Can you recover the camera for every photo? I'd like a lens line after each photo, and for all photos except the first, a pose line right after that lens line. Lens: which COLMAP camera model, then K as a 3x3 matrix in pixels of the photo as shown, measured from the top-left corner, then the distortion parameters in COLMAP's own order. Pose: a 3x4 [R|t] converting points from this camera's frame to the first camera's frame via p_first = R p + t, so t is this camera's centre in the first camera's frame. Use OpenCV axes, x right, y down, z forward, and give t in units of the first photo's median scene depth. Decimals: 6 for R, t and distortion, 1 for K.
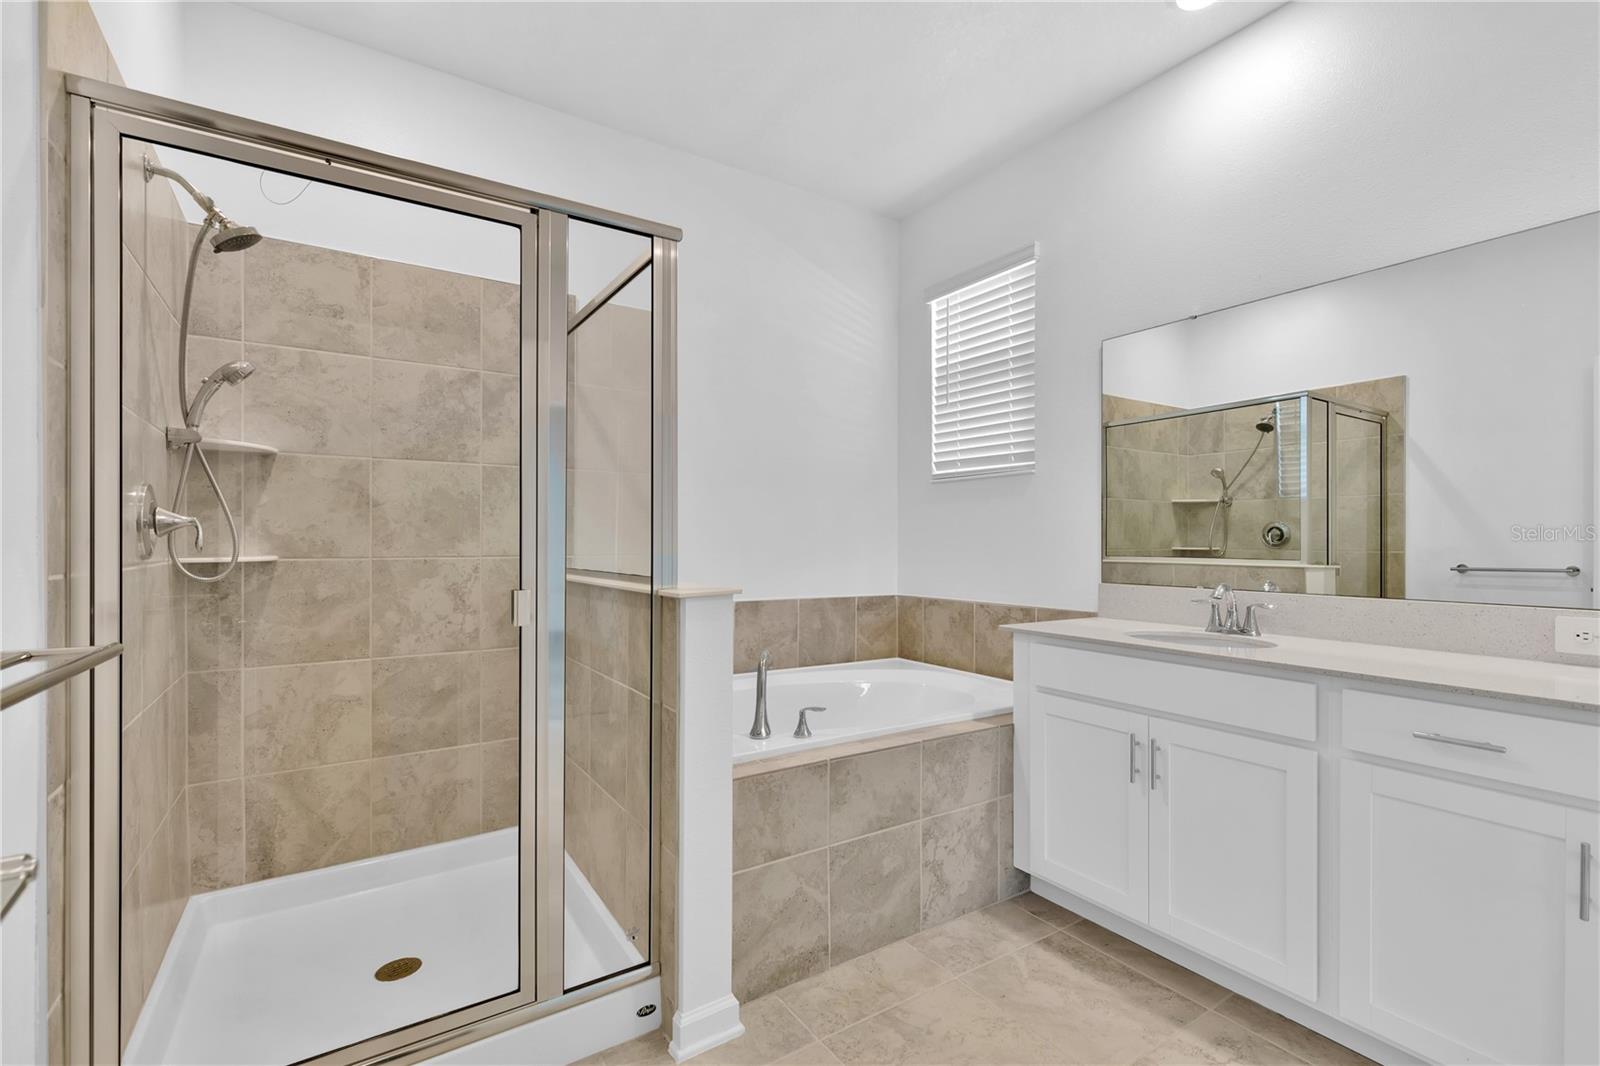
lens RADIAL K [[720.6, 0, 805.0], [0, 720.6, 535.1], [0, 0, 1]] dist [0.003941, -0.000823]
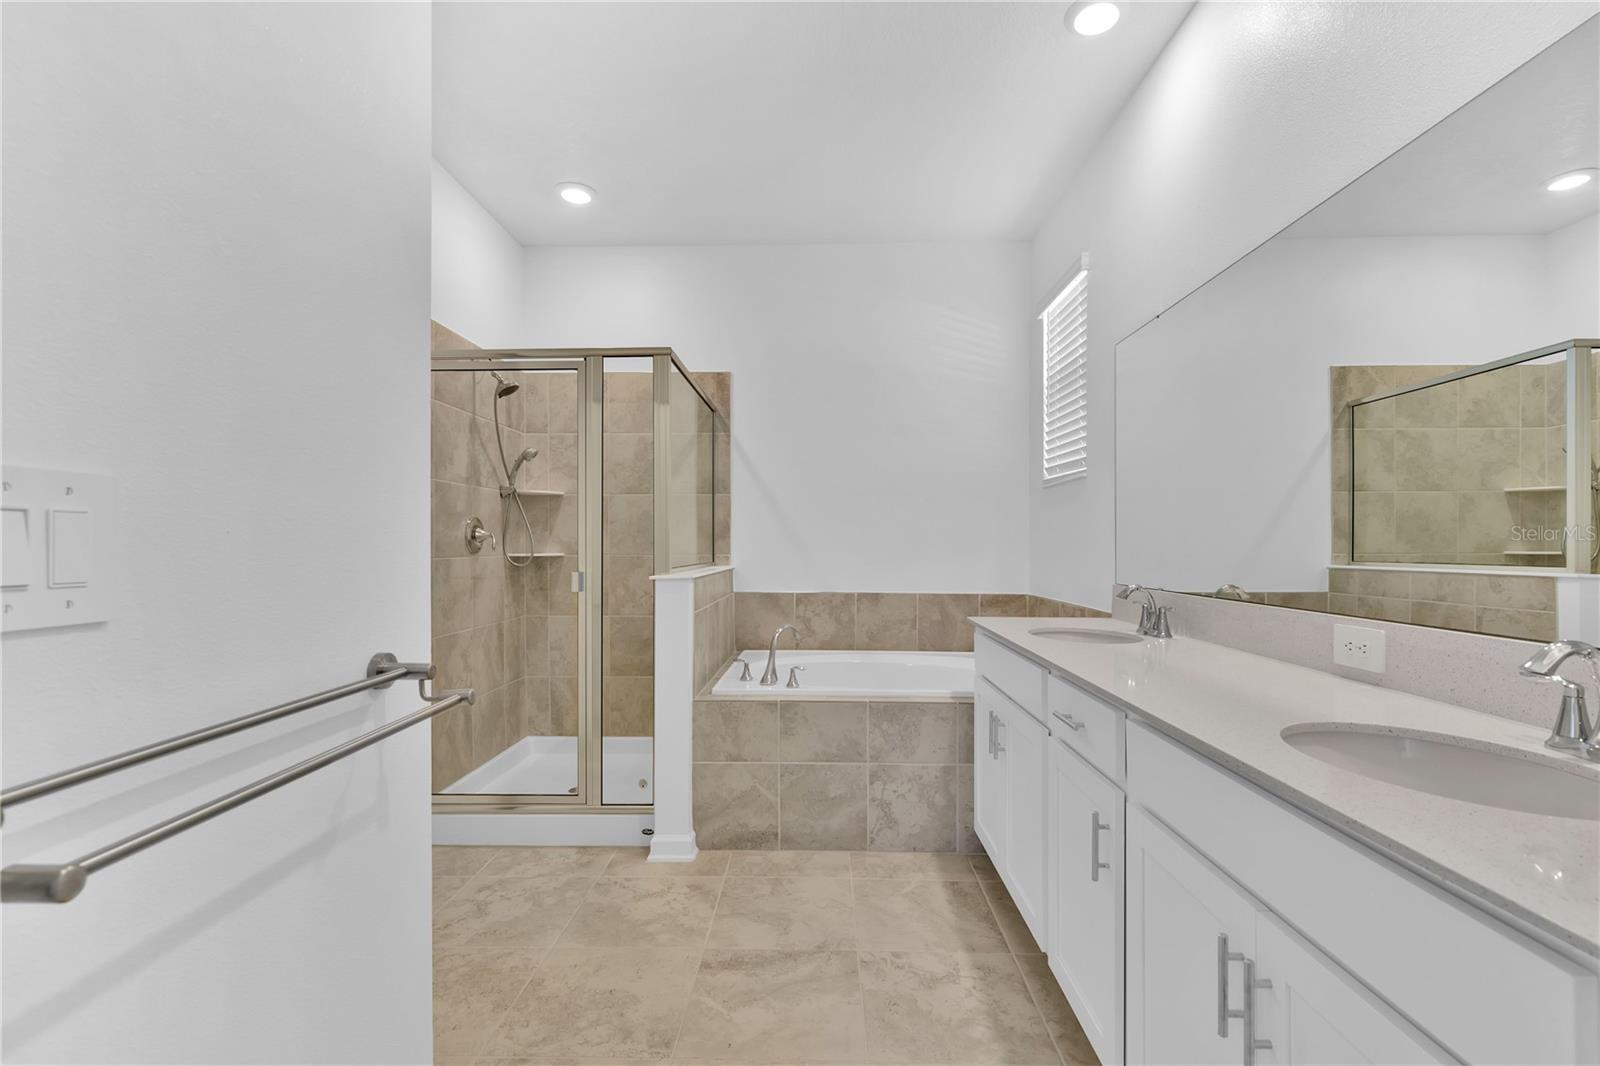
lens RADIAL K [[720.6, 0, 803.2], [0, 720.6, 537.3], [0, 0, 1]] dist [0.003941, -0.000823]
pose [[0.816520, -0.008116, -0.577261, 0.797725], [0.006939, 0.999967, -0.004244, 0.001933], [0.577276, -0.000541, 0.816549, -0.100579]]
